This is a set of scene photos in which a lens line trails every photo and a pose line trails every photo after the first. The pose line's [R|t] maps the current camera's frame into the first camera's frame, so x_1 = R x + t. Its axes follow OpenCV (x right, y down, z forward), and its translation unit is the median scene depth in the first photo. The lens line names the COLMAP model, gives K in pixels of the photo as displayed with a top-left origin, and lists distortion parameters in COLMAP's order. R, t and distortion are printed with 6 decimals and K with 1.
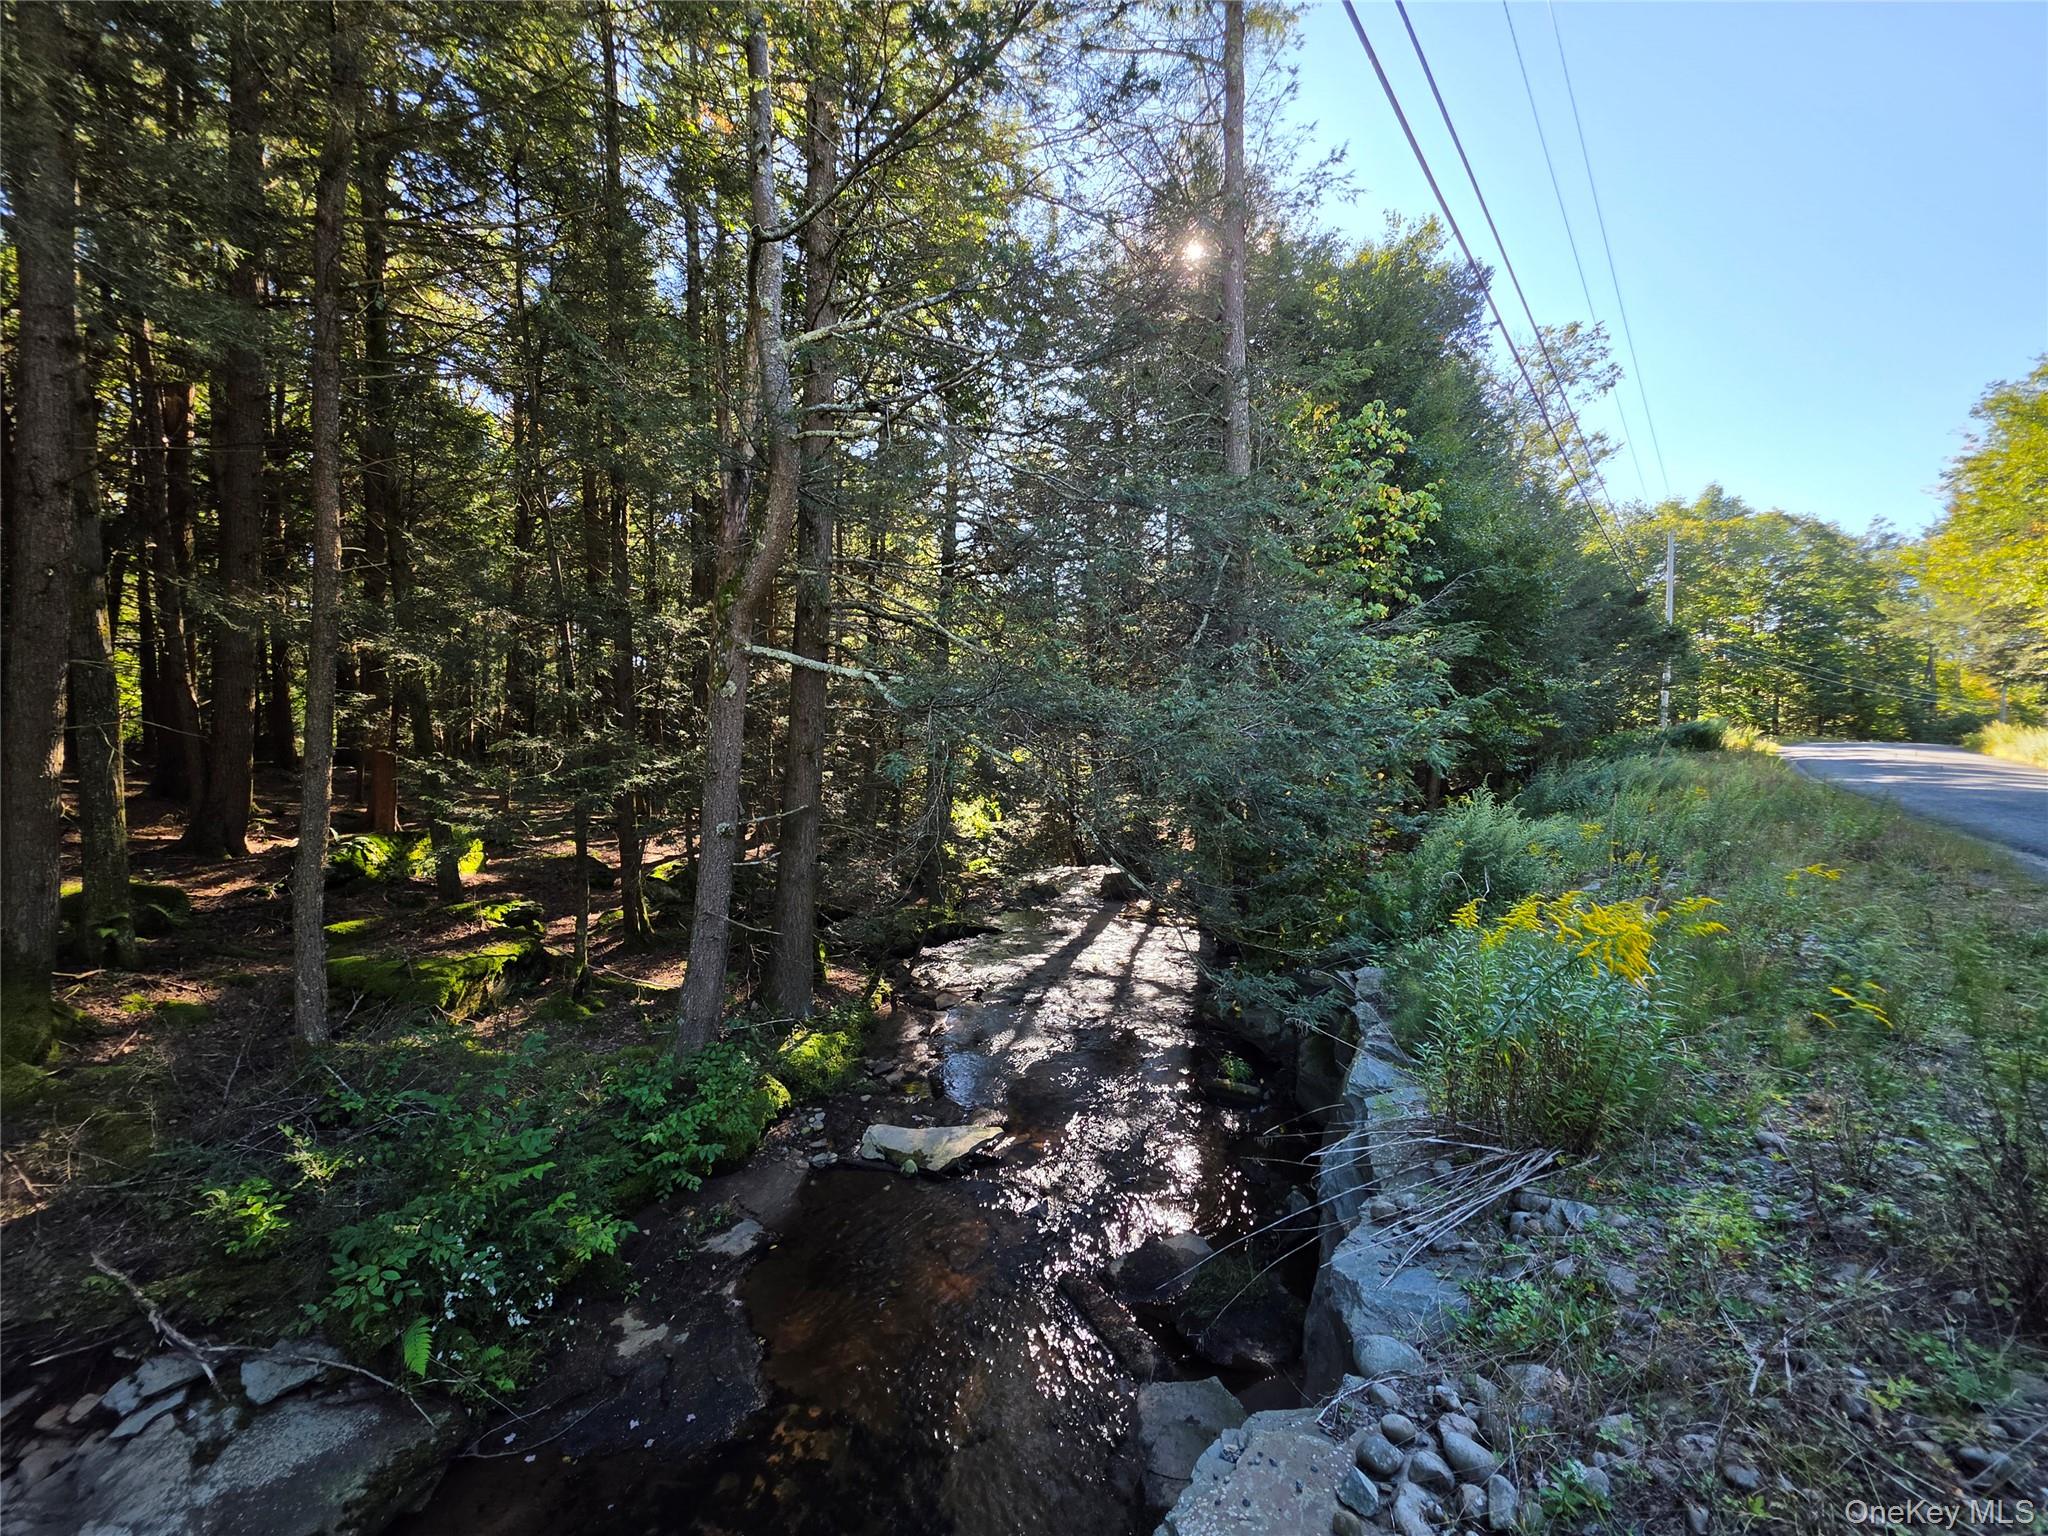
lens RADIAL K [[818.5, 0, 1024.0], [0, 818.5, 768.0], [0, 0, 1]] dist [0.011985, 0.000512]
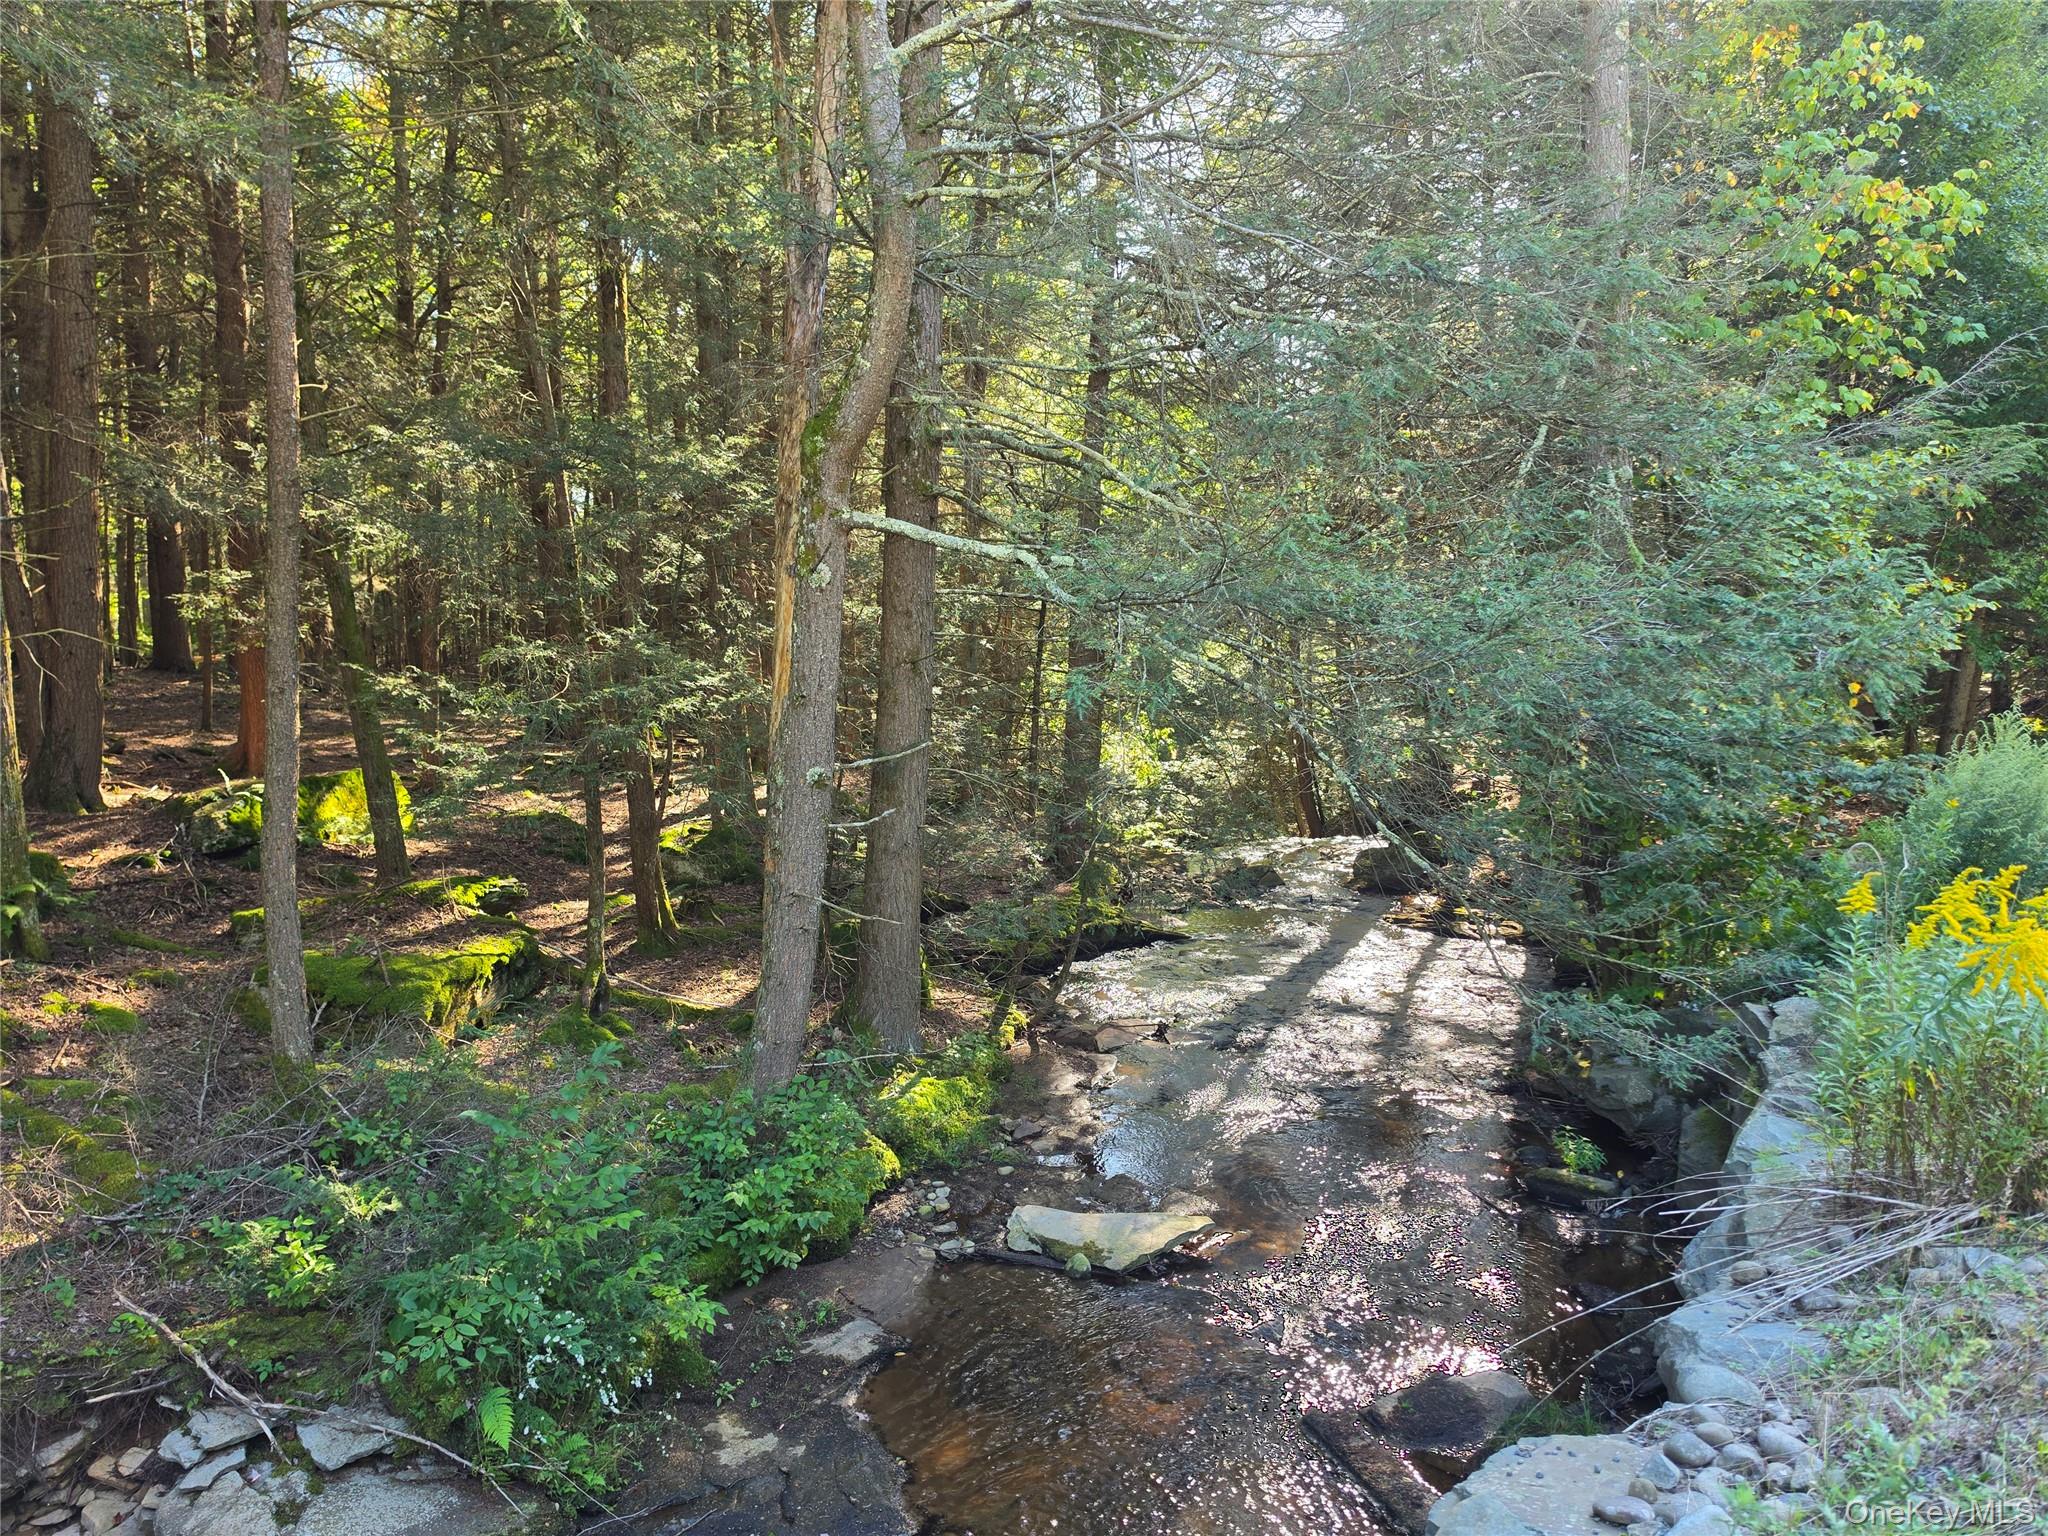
lens RADIAL K [[1446.4, 0, 1024.0], [0, 1446.4, 768.0], [0, 0, 1]] dist [0.097838, -0.101561]
pose [[0.992024, 0.002036, -0.126030, -0.025371], [0.007047, 0.997410, 0.071579, -0.016066], [0.125849, -0.071896, 0.989441, -0.160999]]
